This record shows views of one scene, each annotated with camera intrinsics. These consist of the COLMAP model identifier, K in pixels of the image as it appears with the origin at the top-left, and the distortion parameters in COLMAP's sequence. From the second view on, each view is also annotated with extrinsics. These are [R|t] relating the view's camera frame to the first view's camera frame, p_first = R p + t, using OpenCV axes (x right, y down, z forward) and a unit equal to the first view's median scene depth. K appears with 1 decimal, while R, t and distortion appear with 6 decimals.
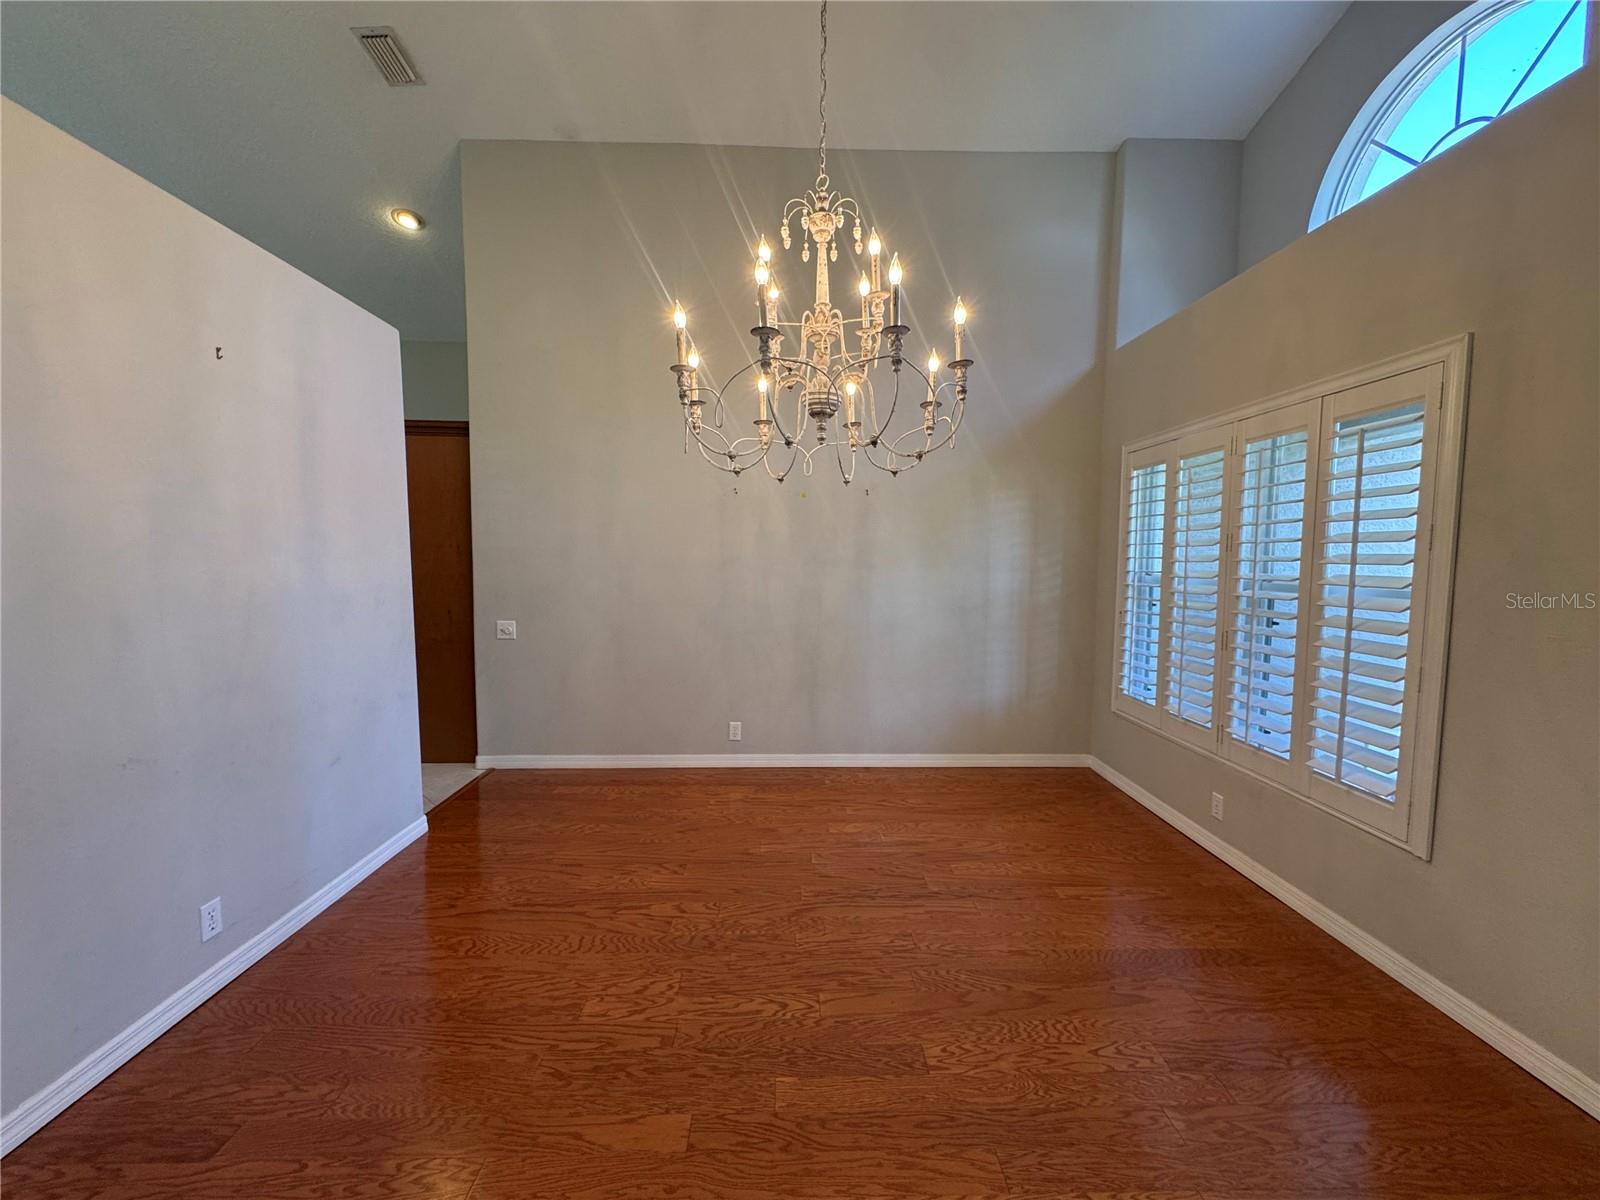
lens RADIAL K [[640.0, 0, 800.2], [0, 640.0, 599.1], [0, 0, 1]] dist [-0.002980, 0.001010]
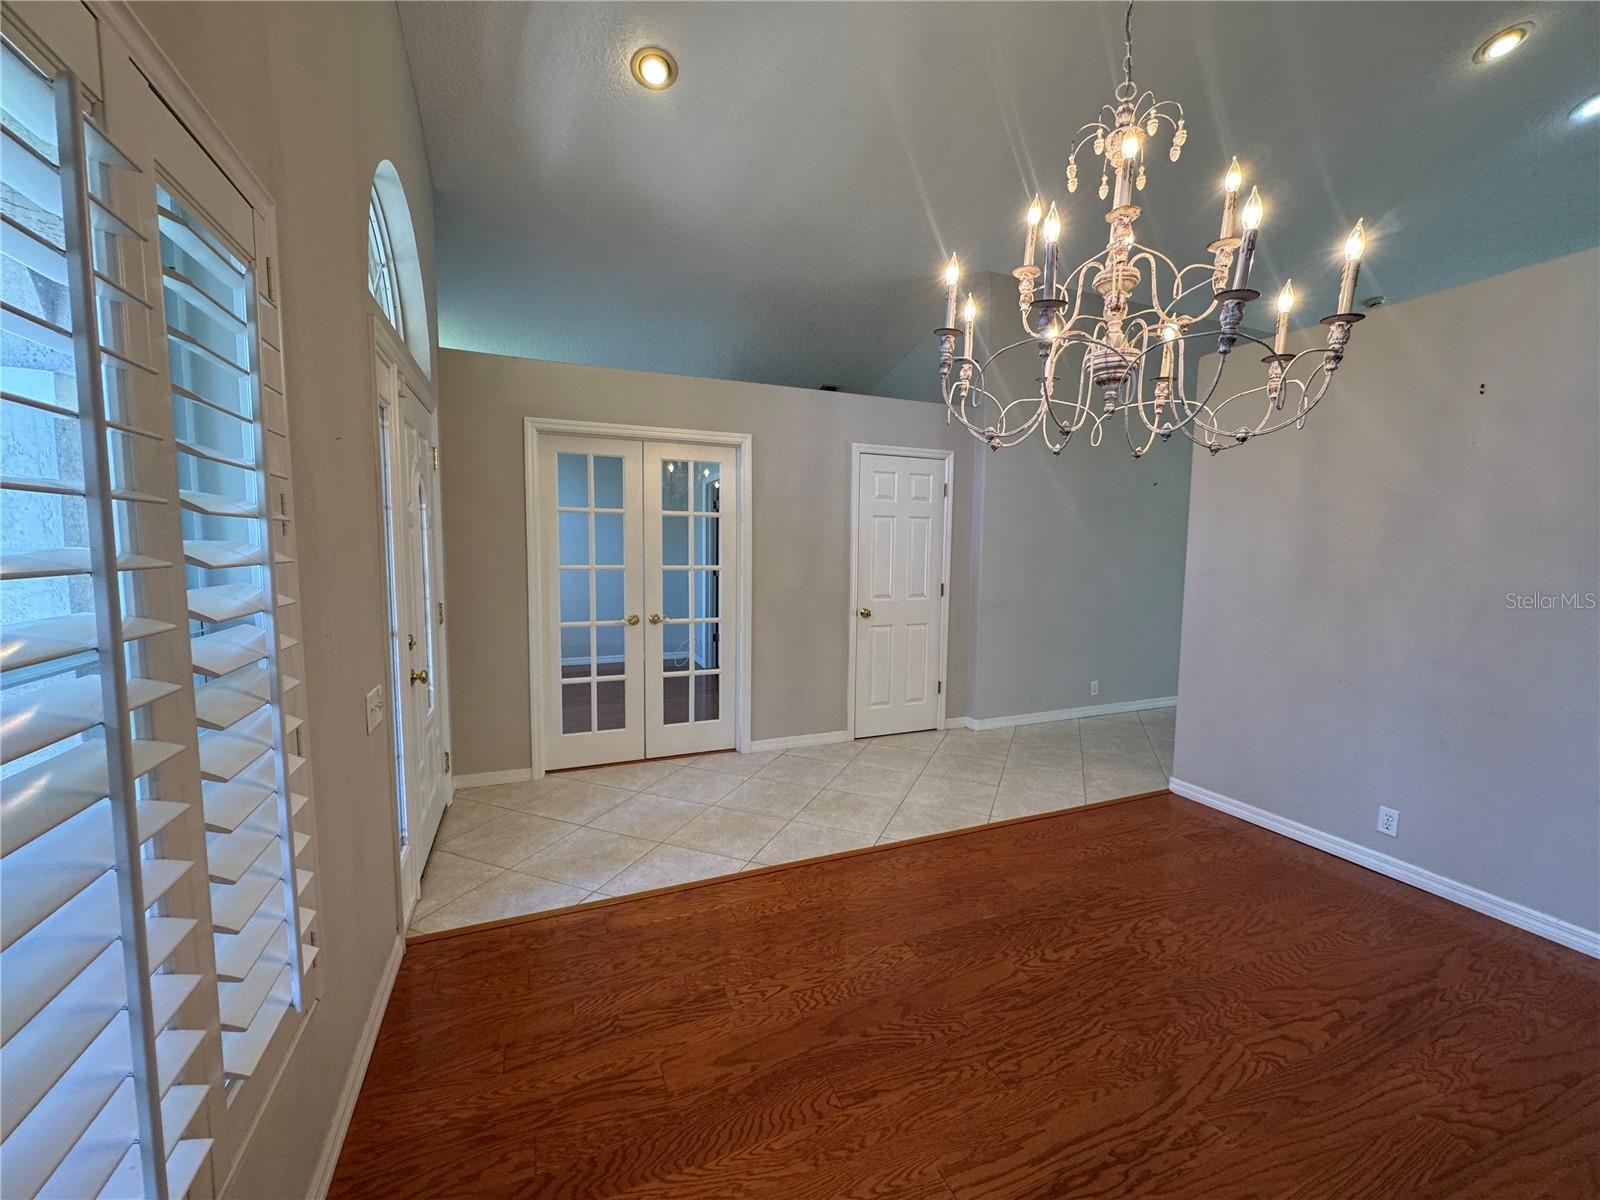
lens RADIAL K [[640.0, 0, 800.5], [0, 640.0, 599.4], [0, 0, 1]] dist [-0.002980, 0.001010]
pose [[-0.933363, 0.018897, -0.358437, 0.679124], [-0.036853, 0.988290, 0.148068, -0.115297], [0.357038, 0.151411, -0.921737, 1.603191]]
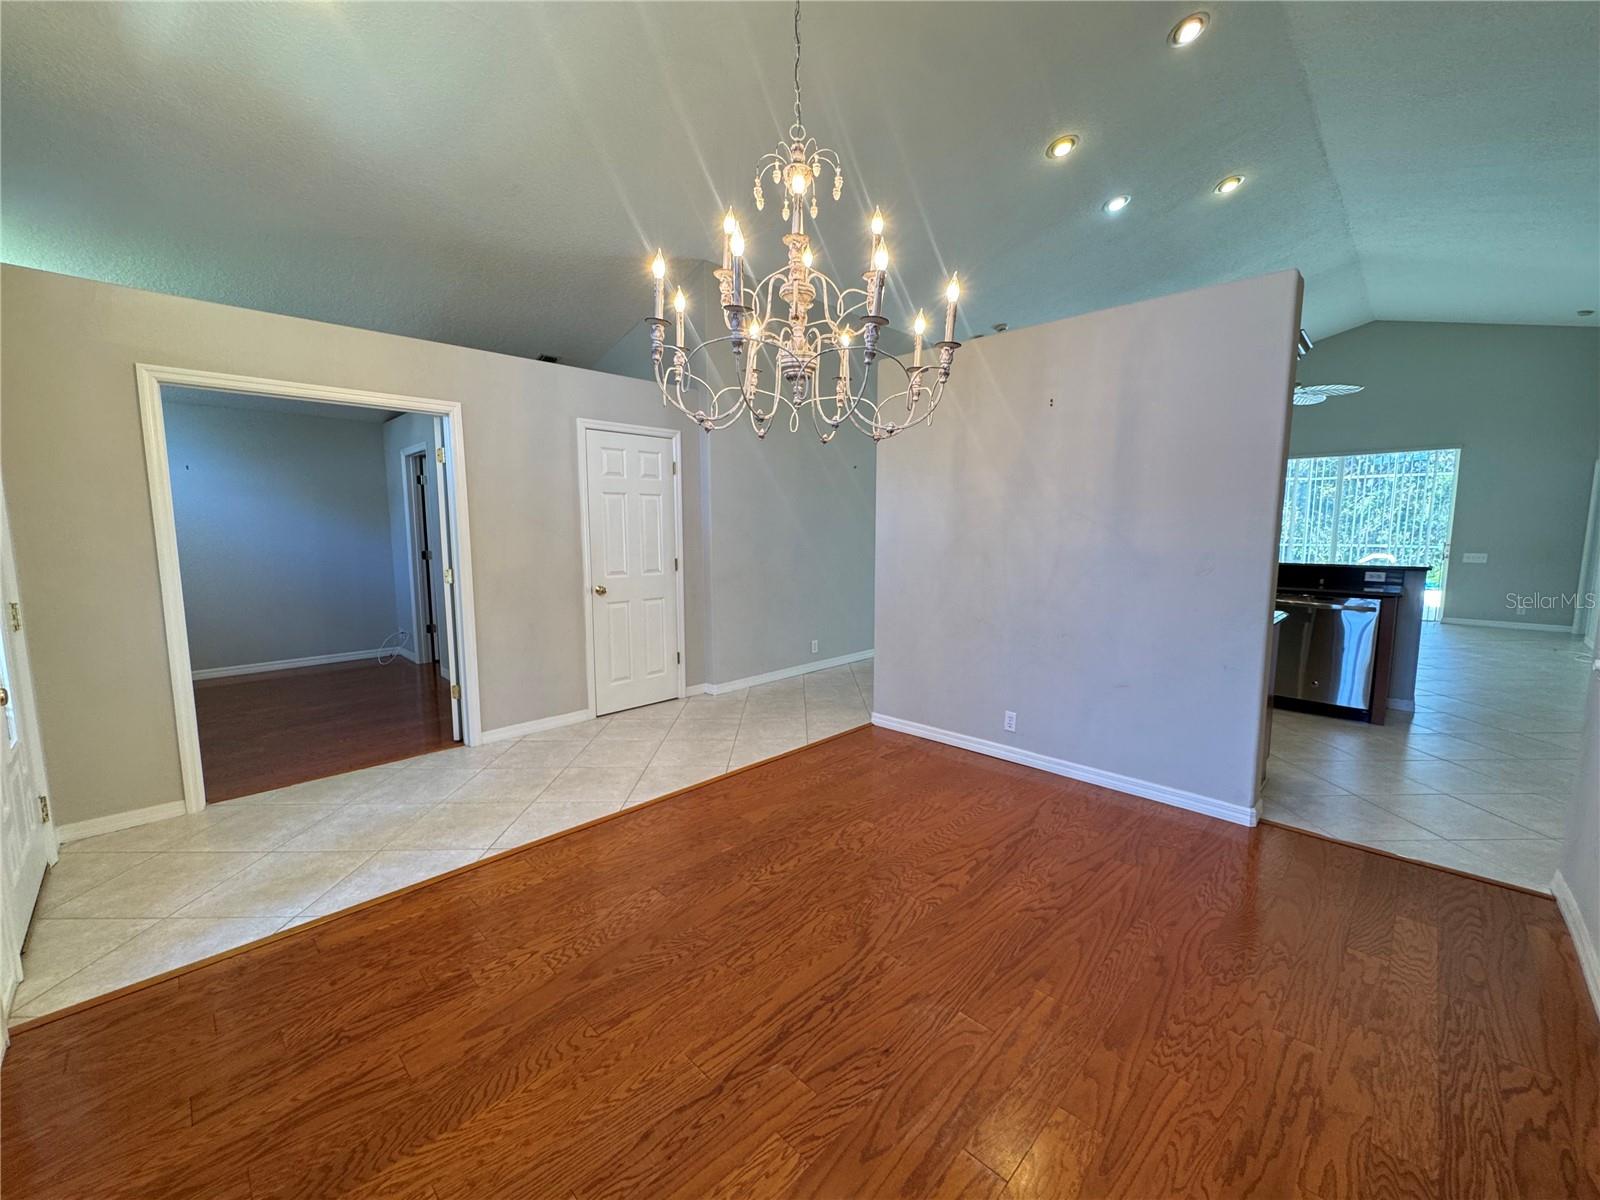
lens RADIAL K [[640.0, 0, 800.6], [0, 640.0, 600.1], [0, 0, 1]] dist [-0.002980, 0.001010]
pose [[-0.718998, 0.079700, -0.690427, 0.707856], [-0.047200, 0.985510, 0.162916, -0.109344], [0.693408, 0.149725, -0.704818, 1.688474]]
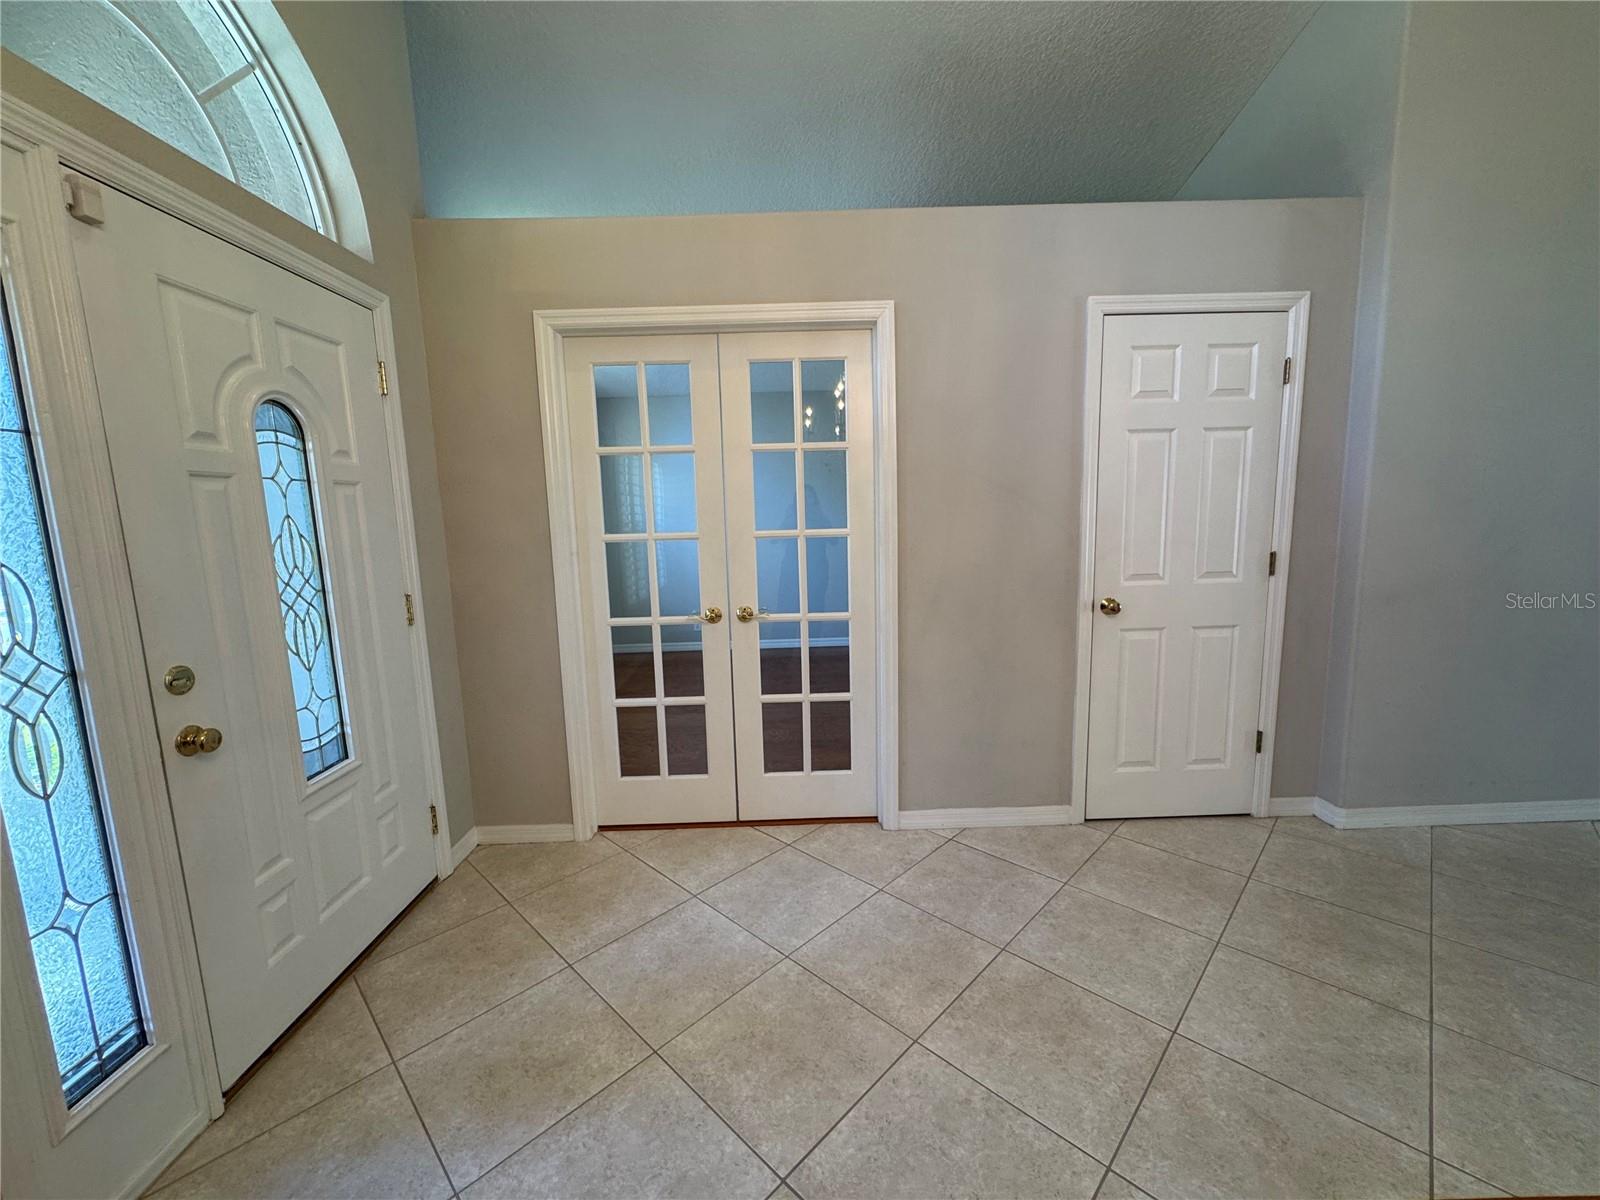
lens RADIAL K [[640.0, 0, 799.6], [0, 640.0, 599.6], [0, 0, 1]] dist [-0.002980, 0.001010]
pose [[-0.999542, 0.023905, 0.018539, 0.280579], [0.027206, 0.978319, 0.205310, -0.039546], [-0.013229, 0.205721, -0.978521, 0.914968]]
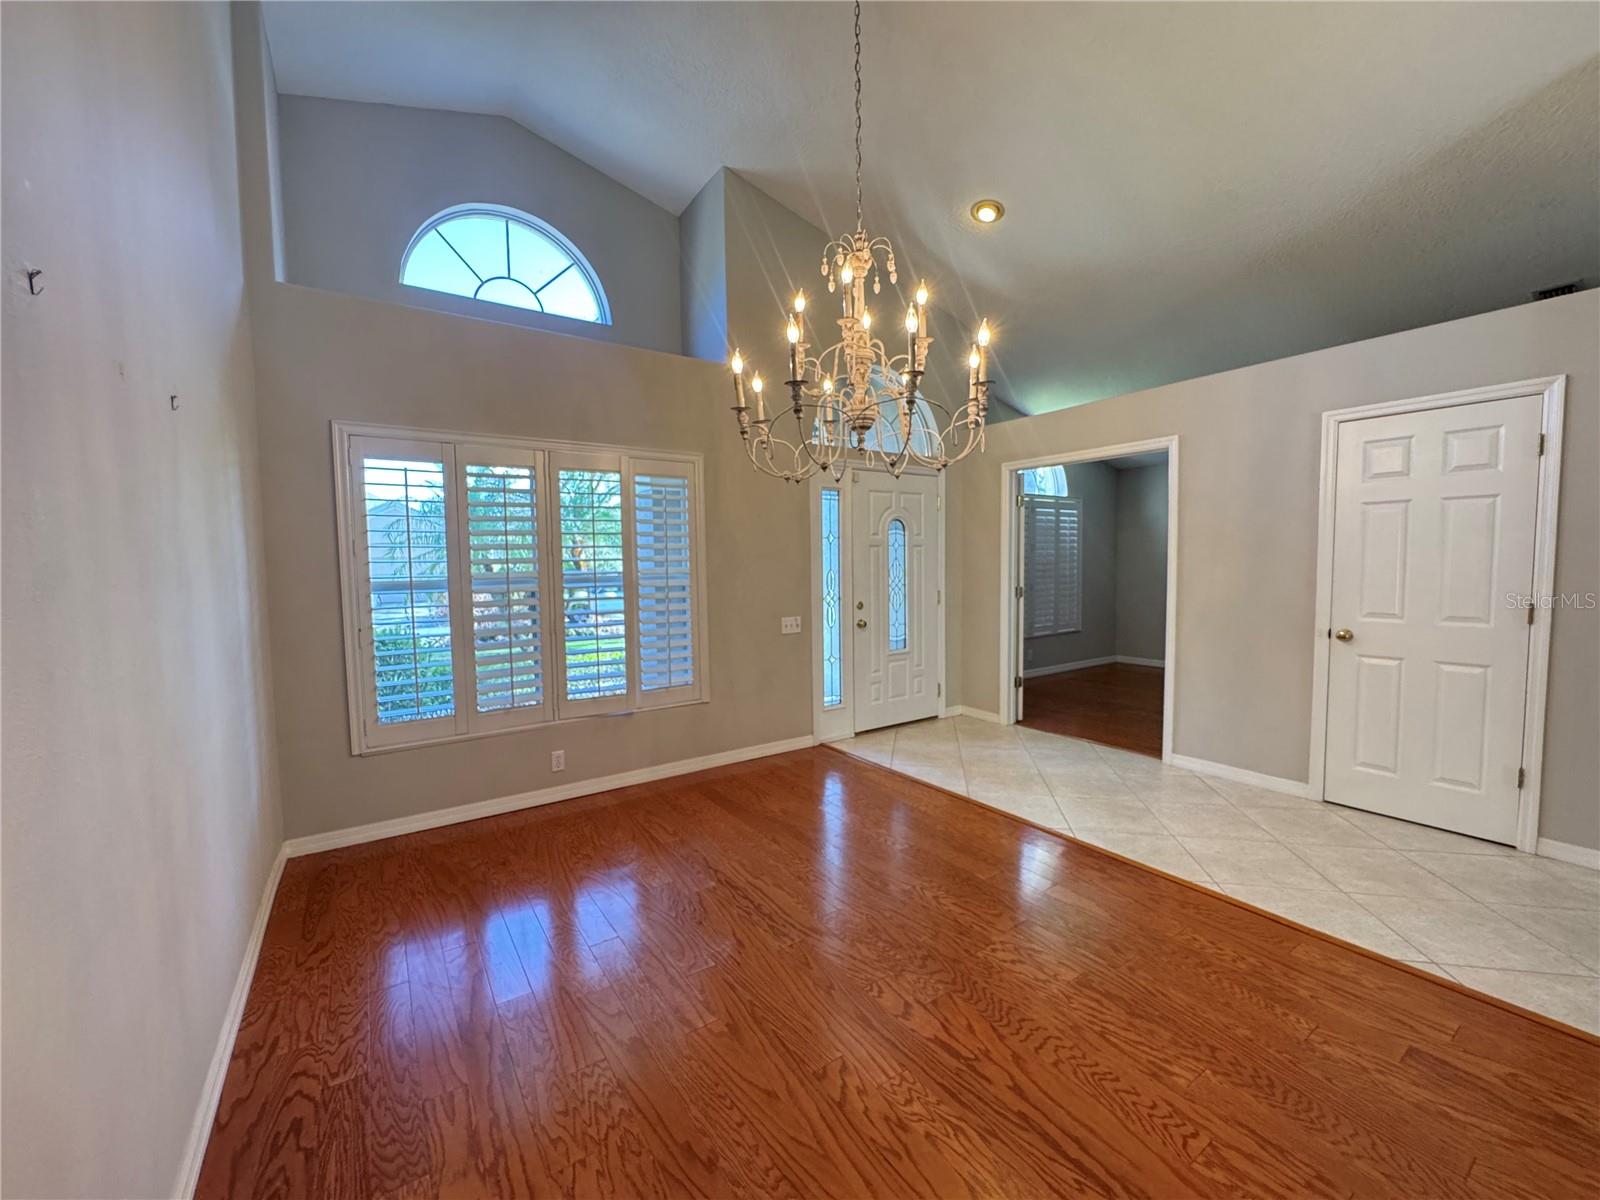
lens RADIAL K [[640.0, 0, 800.8], [0, 640.0, 604.2], [0, 0, 1]] dist [-0.002980, 0.001010]
pose [[-0.542455, -0.052793, 0.838425, -0.847808], [0.070494, 0.991643, 0.108049, -0.105061], [-0.837122, 0.117716, -0.534200, 1.678197]]
